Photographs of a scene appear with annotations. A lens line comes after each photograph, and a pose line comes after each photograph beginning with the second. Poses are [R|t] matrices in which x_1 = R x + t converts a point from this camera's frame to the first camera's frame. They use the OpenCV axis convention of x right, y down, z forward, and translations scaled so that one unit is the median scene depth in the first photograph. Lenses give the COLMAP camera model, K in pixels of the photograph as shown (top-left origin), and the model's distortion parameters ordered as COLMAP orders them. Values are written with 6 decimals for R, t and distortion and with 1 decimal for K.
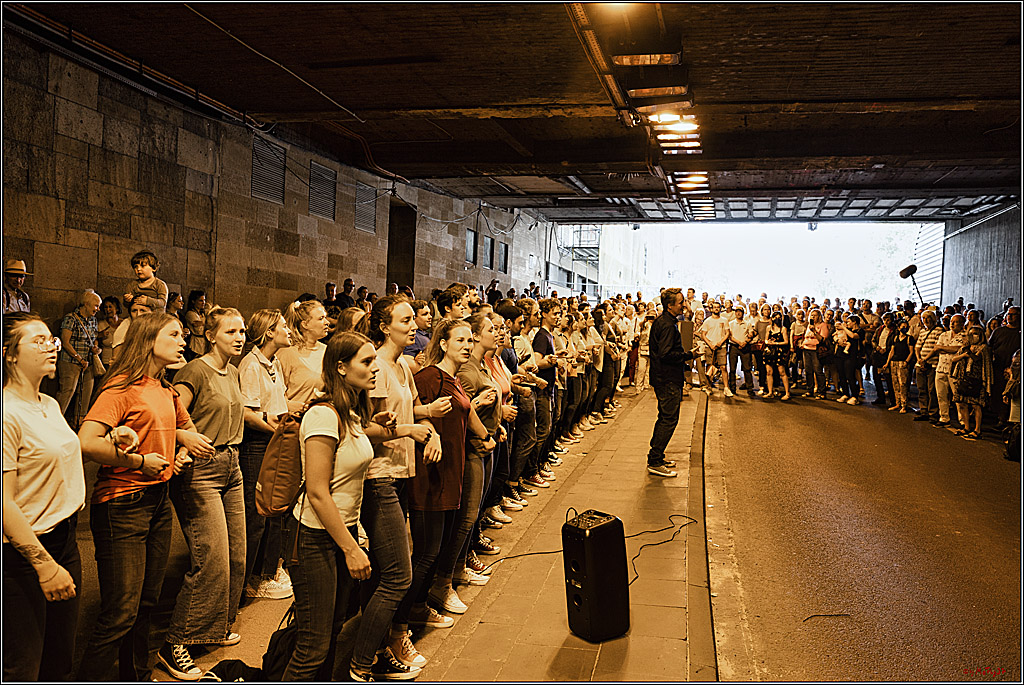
lens RADIAL K [[790.7, 0, 516.7], [0, 790.7, 341.3], [0, 0, 1]] dist [0.020111, -0.005510]
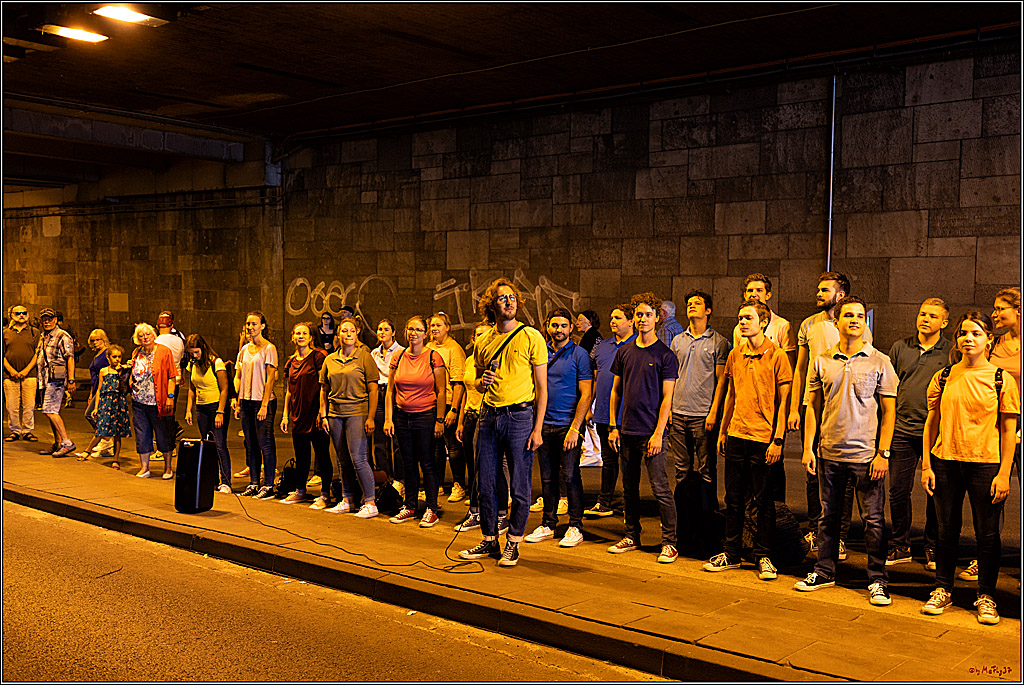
lens RADIAL K [[973.0, 0, 518.5], [0, 973.0, 348.5], [0, 0, 1]] dist [0.005602, 0.000000]
pose [[-0.475602, 0.004770, -0.879648, 0.553402], [-0.039637, 0.998853, 0.026847, -0.018066], [0.878767, 0.047635, -0.474868, 0.901412]]
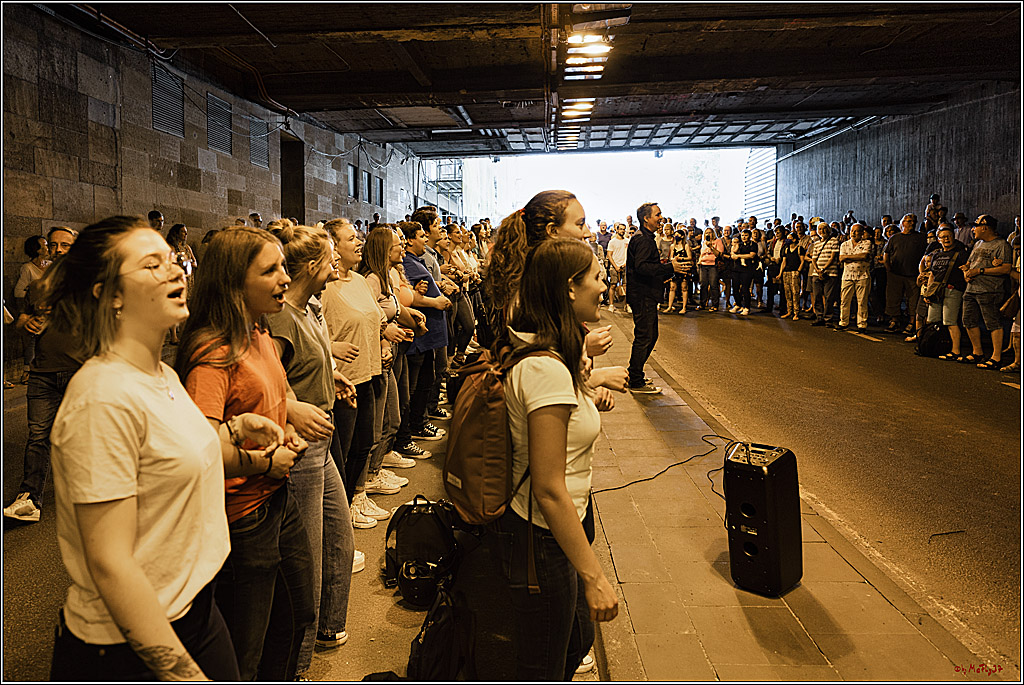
lens RADIAL K [[736.4, 0, 451.2], [0, 736.4, 287.8], [0, 0, 1]] dist [0.030239, -0.008465]
pose [[0.990923, -0.049989, 0.124789, -0.113551], [0.047619, 0.998625, 0.021901, 0.004343], [-0.125713, -0.015760, 0.991941, 0.086822]]
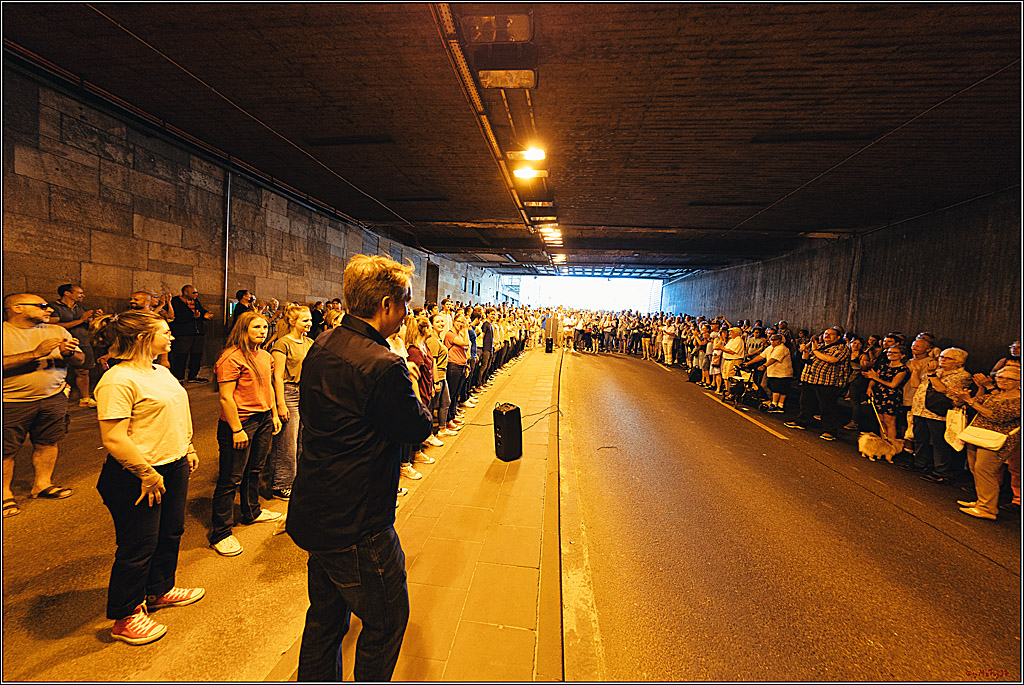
lens RADIAL K [[340.1, 0, 512.0], [0, 340.1, 337.7], [0, 0, 1]] dist [0.007787, 0.000616]
pose [[0.996620, 0.014810, 0.080803, 0.010192], [-0.017672, 0.999237, 0.034820, -0.003392], [-0.080225, -0.036131, 0.996122, 0.013005]]
